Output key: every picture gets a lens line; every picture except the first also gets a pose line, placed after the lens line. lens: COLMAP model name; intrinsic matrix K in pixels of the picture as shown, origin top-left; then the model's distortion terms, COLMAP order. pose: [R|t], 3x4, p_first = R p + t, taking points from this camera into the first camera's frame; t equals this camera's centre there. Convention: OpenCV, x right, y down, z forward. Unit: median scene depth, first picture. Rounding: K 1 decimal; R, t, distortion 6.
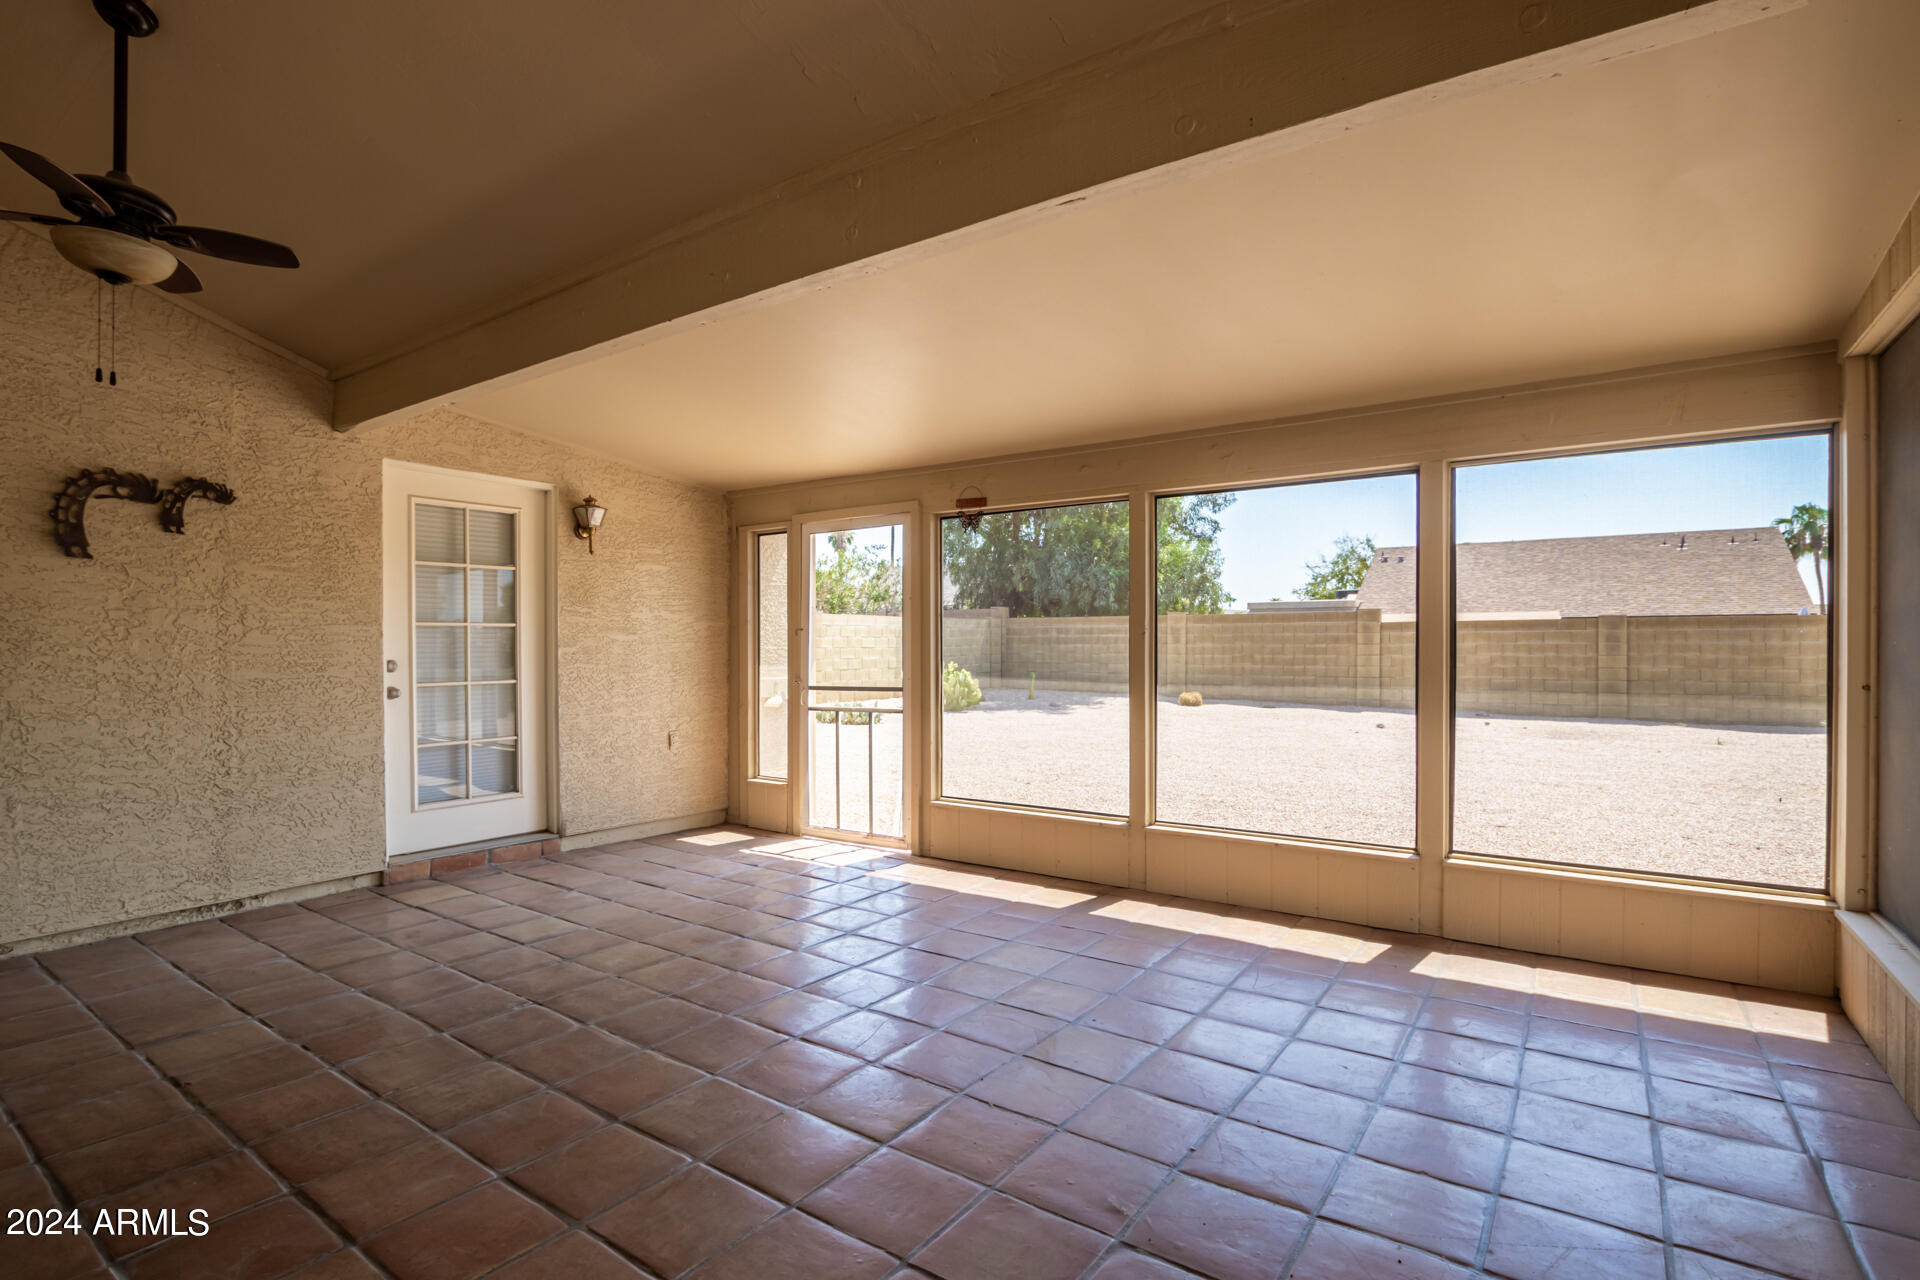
lens RADIAL K [[904.3, 0, 952.9], [0, 904.3, 644.7], [0, 0, 1]] dist [-0.022575, 0.000018]
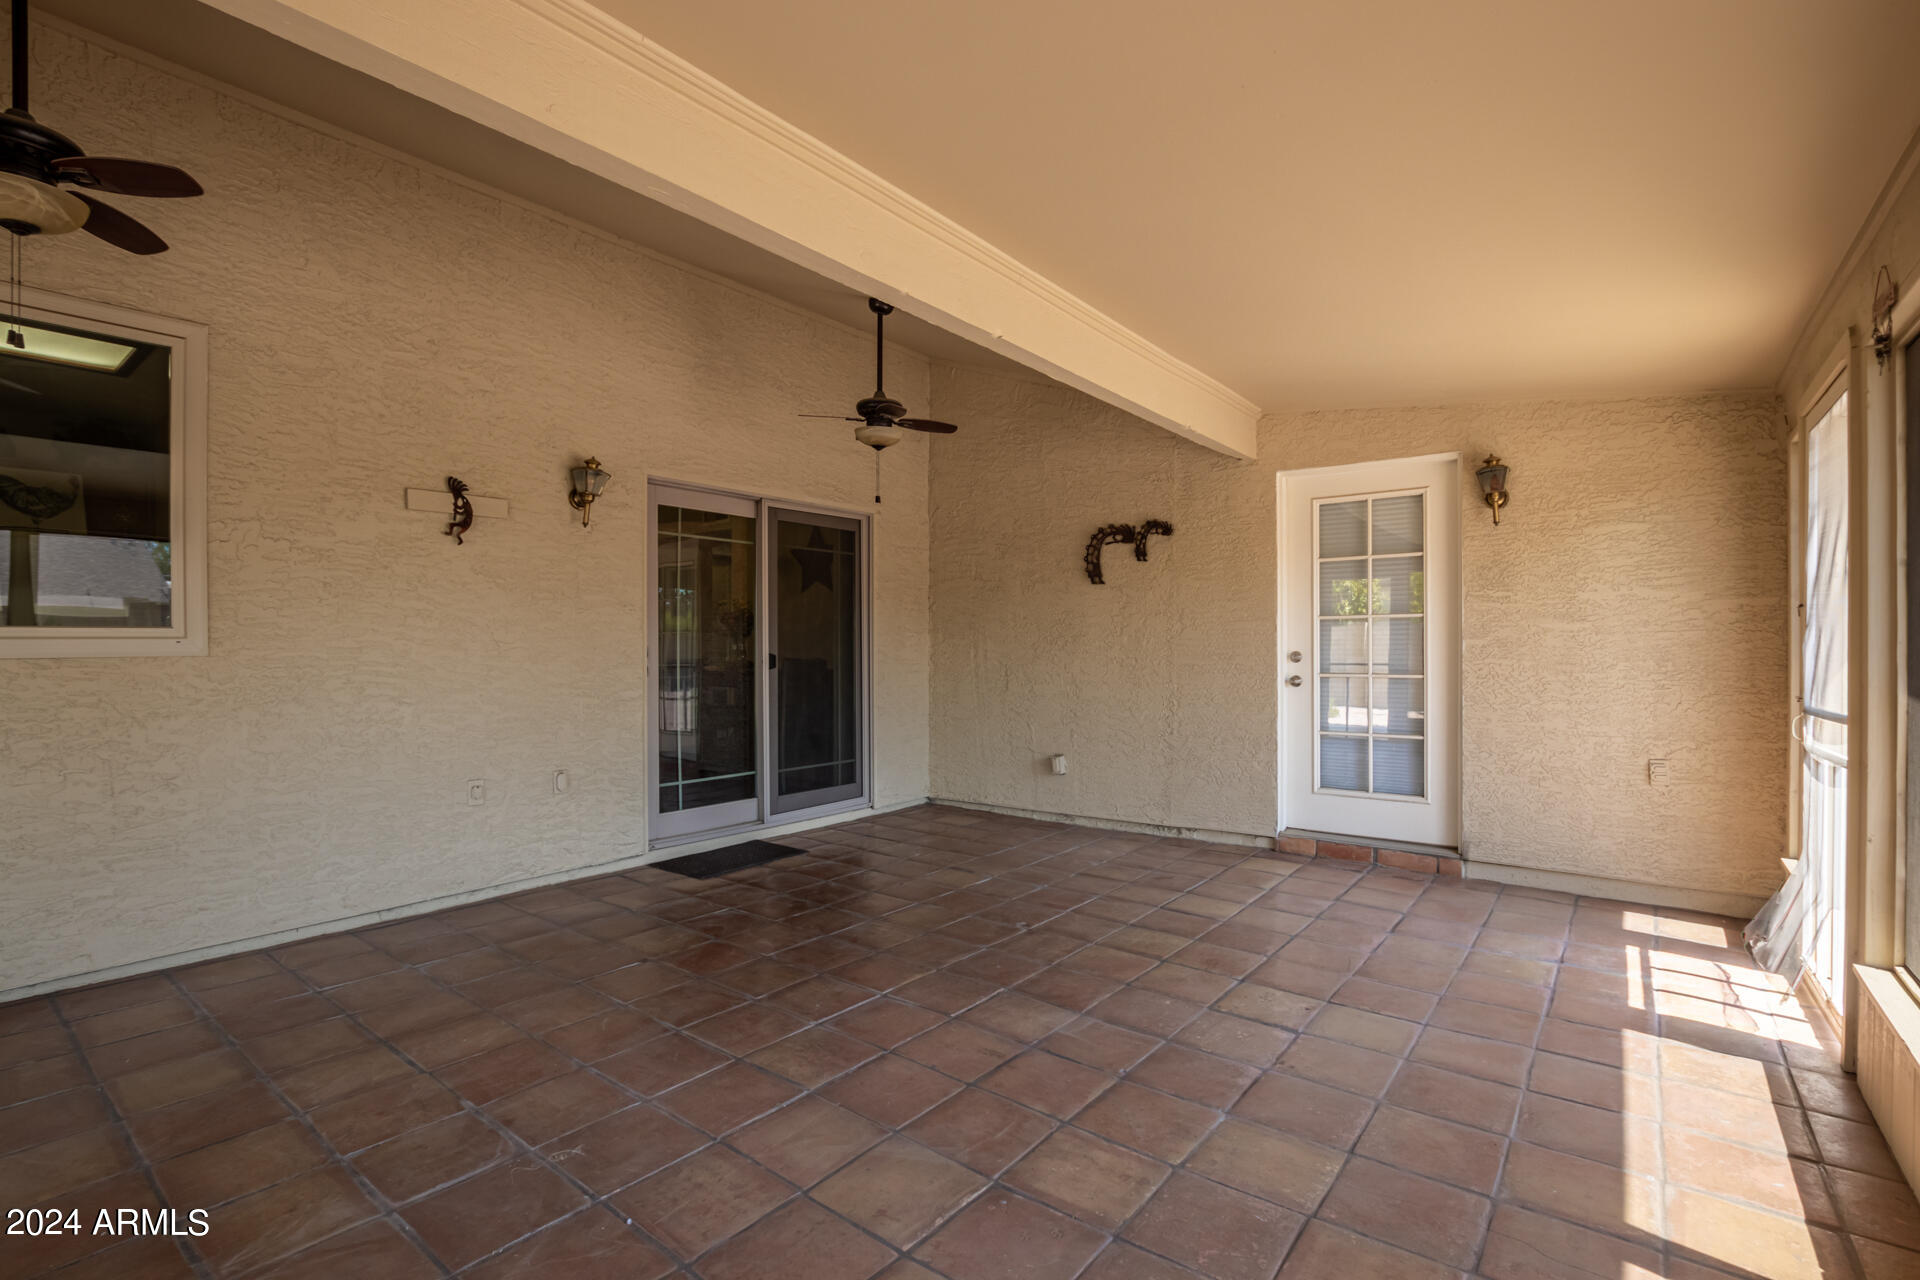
lens RADIAL K [[904.3, 0, 952.9], [0, 904.3, 644.7], [0, 0, 1]] dist [-0.022575, 0.000018]
pose [[-0.032730, -0.001615, -0.999463, 0.548162], [0.001741, 0.999997, -0.001673, 0.011042], [0.999463, -0.001794, -0.032727, 0.674996]]
